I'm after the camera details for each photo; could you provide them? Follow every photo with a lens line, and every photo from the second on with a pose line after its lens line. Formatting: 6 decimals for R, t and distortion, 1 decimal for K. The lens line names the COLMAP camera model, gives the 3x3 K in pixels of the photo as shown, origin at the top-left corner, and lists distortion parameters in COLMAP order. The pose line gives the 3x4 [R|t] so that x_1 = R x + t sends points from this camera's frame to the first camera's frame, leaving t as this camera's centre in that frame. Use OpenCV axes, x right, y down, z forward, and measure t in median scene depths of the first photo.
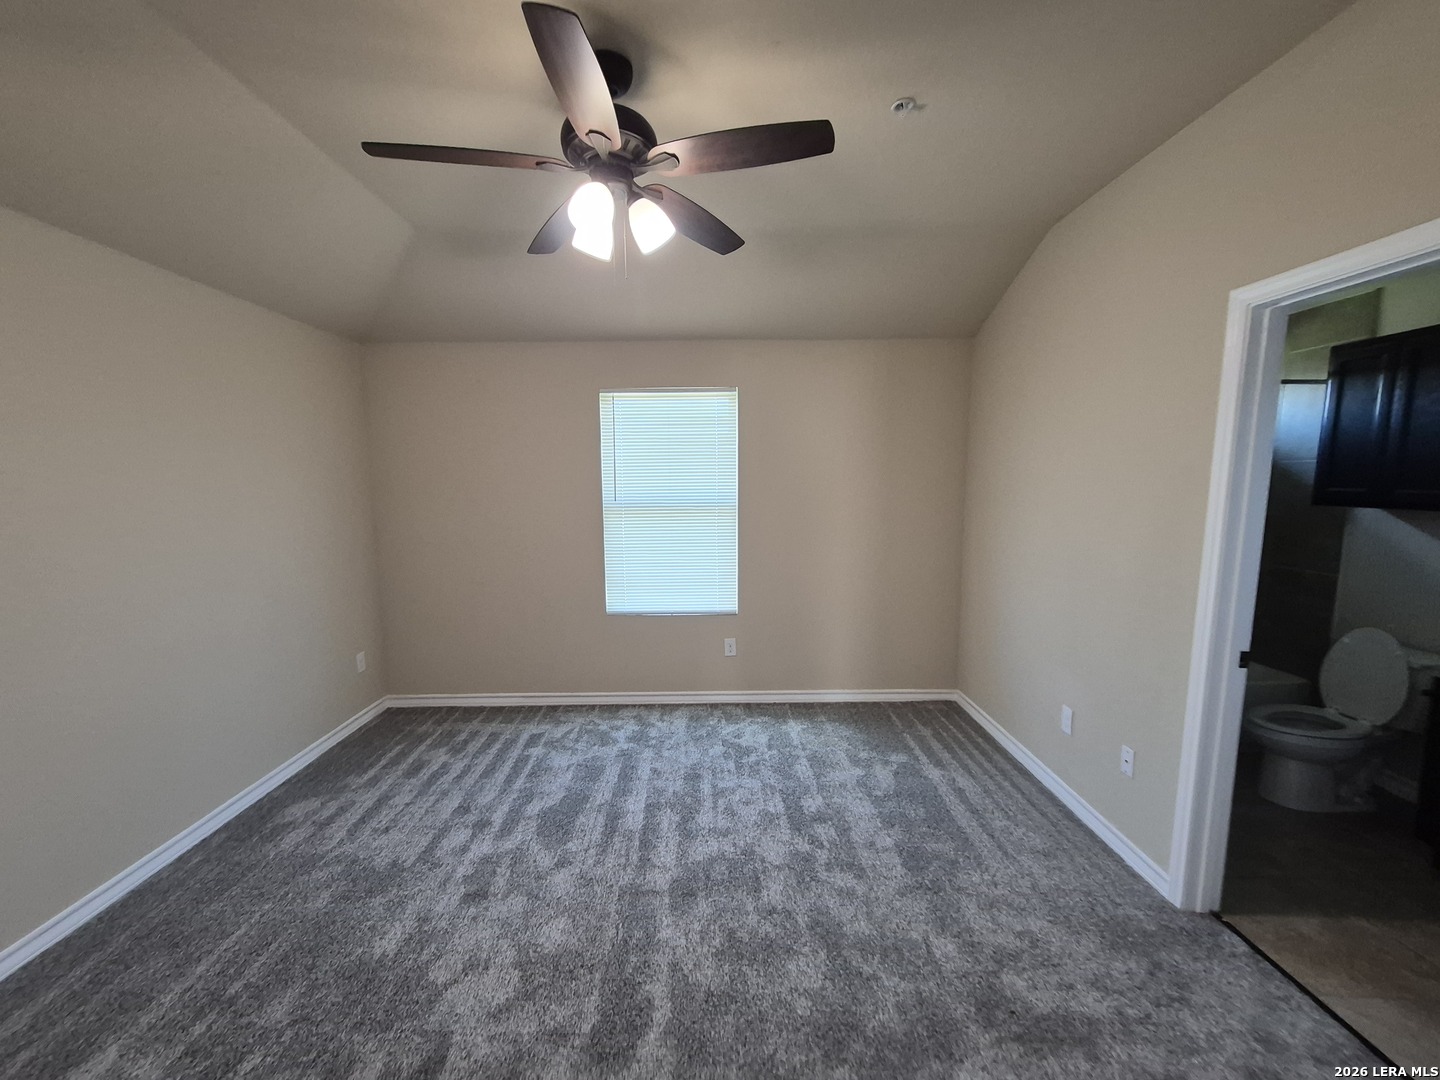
lens RADIAL K [[567.5, 0, 713.2], [0, 567.5, 544.1], [0, 0, 1]] dist [0.001305, -0.004000]
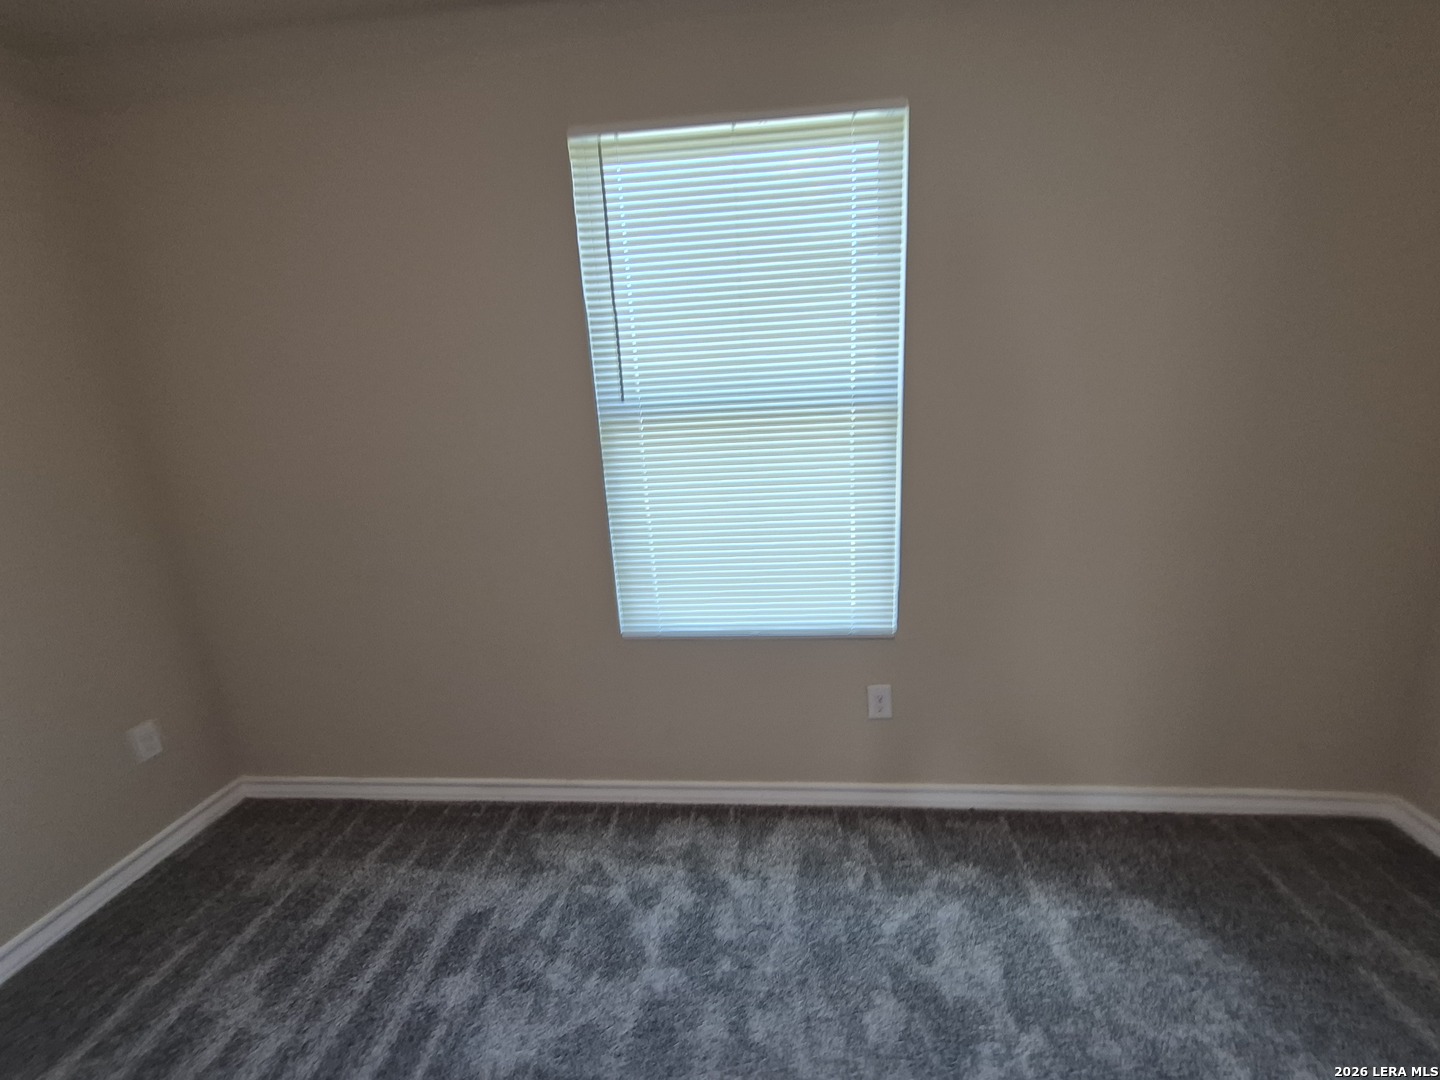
lens RADIAL K [[600.4, 0, 730.4], [0, 600.4, 523.6], [0, 0, 1]] dist [0.017001, -0.000441]
pose [[0.995241, -0.019578, -0.095457, -0.052377], [0.030495, 0.992980, 0.114282, -0.034988], [0.092549, -0.116650, 0.988852, 0.597352]]
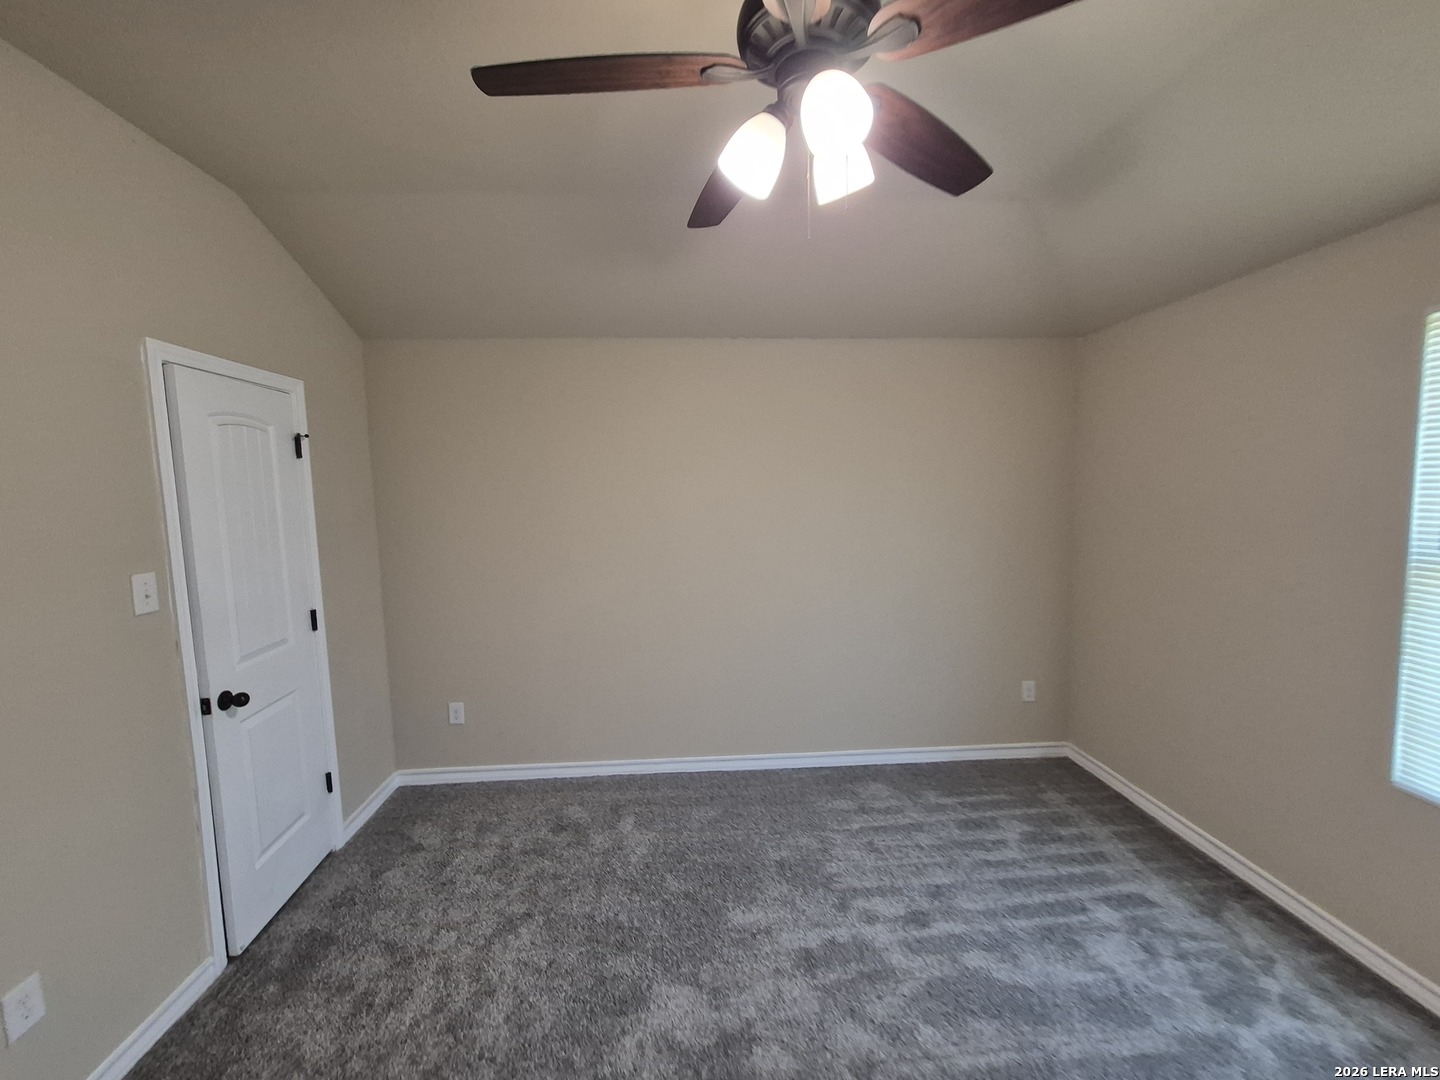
lens RADIAL K [[574.9, 0, 707.2], [0, 574.9, 547.8], [0, 0, 1]] dist [-0.000491, 0.000443]
pose [[0.049505, 0.116182, -0.991993, 0.267275], [-0.096181, 0.989150, 0.111049, -0.079344], [0.994132, 0.089913, 0.060143, 0.465414]]
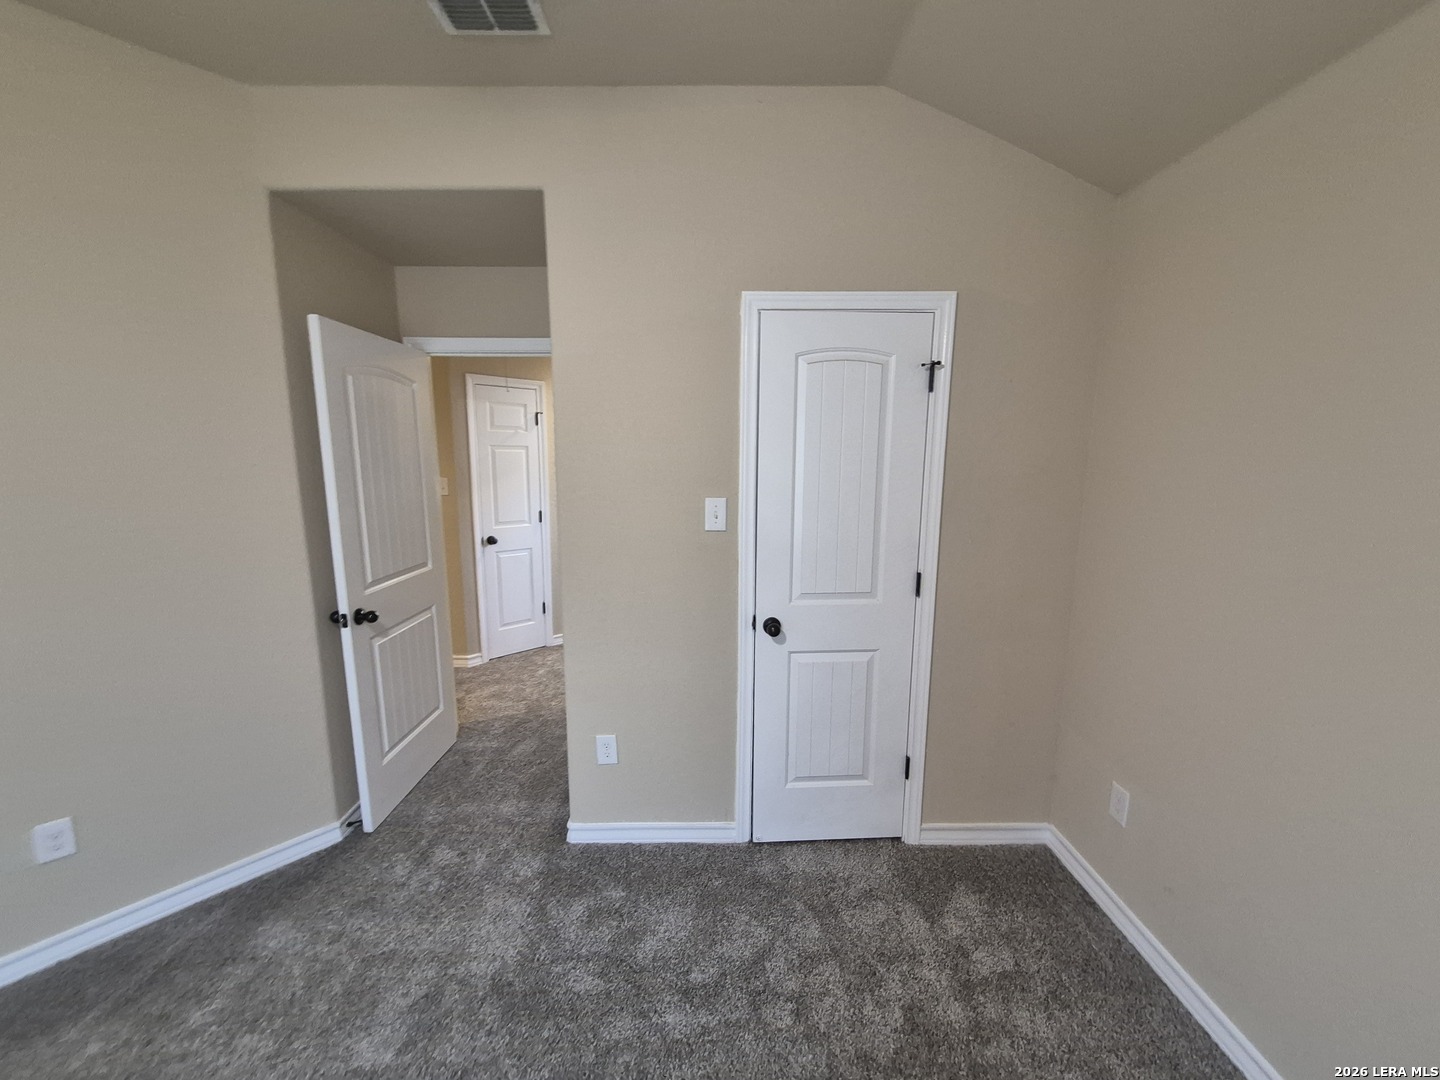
lens RADIAL K [[573.4, 0, 713.5], [0, 573.4, 550.8], [0, 0, 1]] dist [0.001375, 0.000005]
pose [[-0.999968, 0.007910, 0.001144, -0.265716], [0.007917, 0.960756, 0.277283, -0.069007], [0.001094, 0.277284, -0.960787, 0.615468]]
